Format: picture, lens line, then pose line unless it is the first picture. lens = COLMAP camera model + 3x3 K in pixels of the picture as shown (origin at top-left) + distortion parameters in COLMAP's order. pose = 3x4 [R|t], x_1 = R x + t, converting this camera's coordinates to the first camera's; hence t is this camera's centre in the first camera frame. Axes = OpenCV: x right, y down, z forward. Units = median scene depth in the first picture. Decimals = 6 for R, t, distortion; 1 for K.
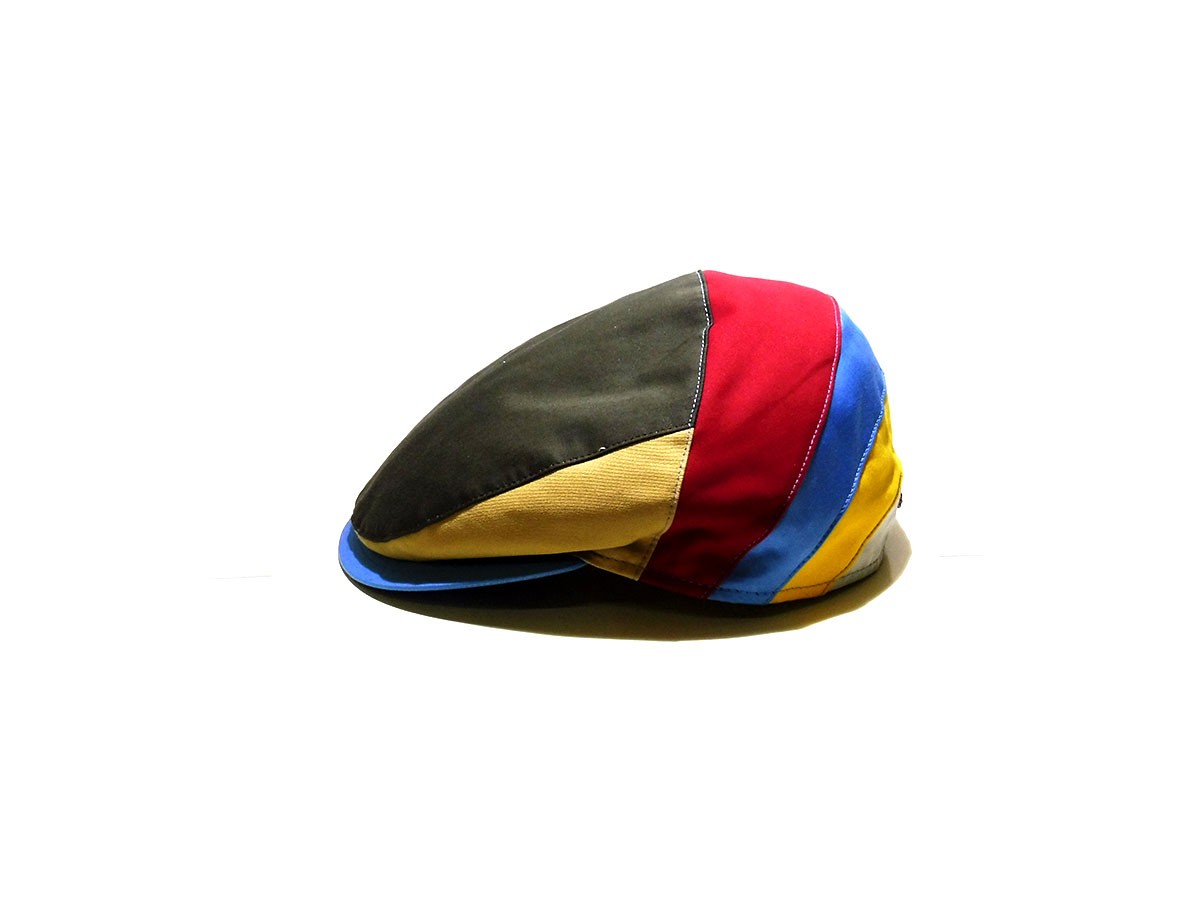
lens RADIAL K [[2178.4, 0, 599.9], [0, 2178.4, 449.0], [0, 0, 1]] dist [0.039867, 0.000000]
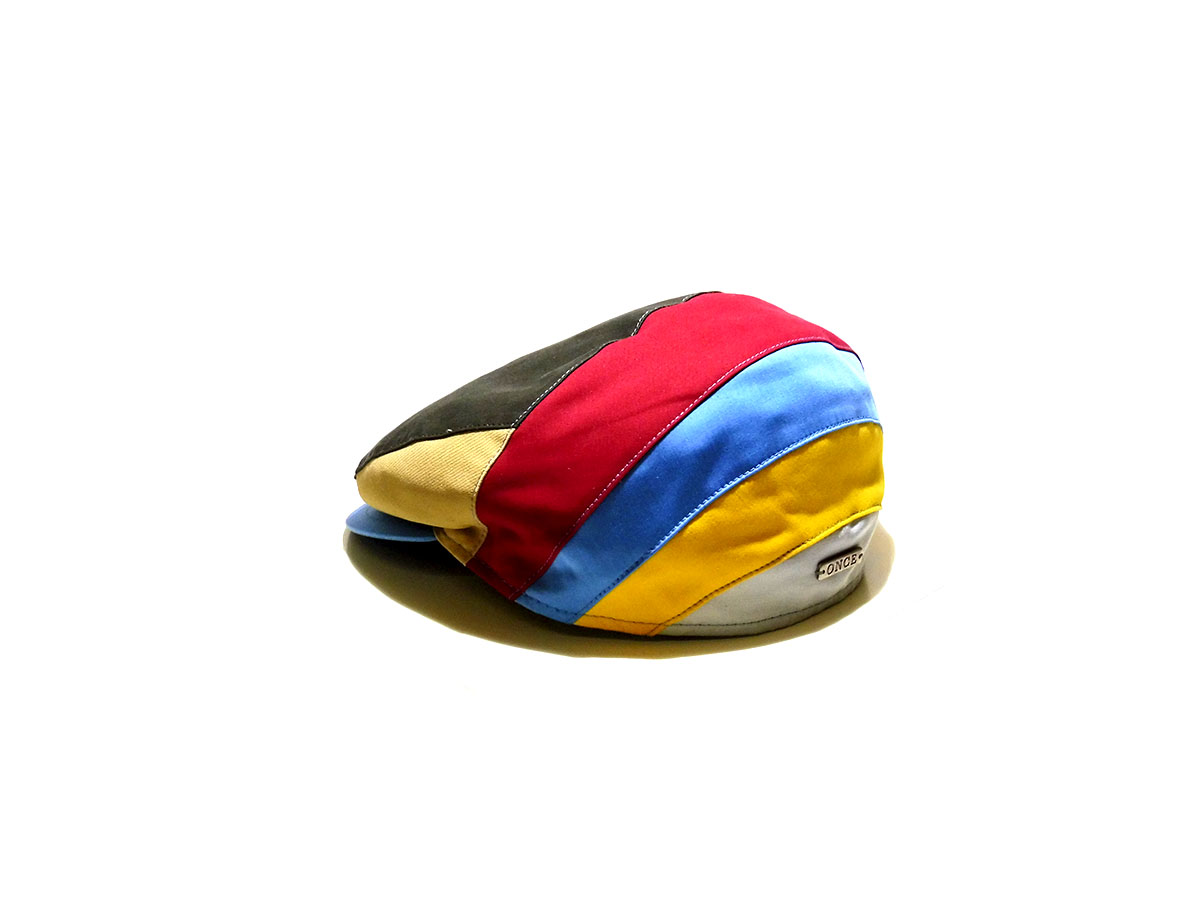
lens RADIAL K [[2178.4, 0, 600.1], [0, 2178.4, 452.4], [0, 0, 1]] dist [0.039867, 0.000000]
pose [[0.749371, 0.212304, -0.627192, 0.692182], [-0.213647, 0.974069, 0.074456, -0.080689], [0.626736, 0.078202, 0.775298, 0.245004]]
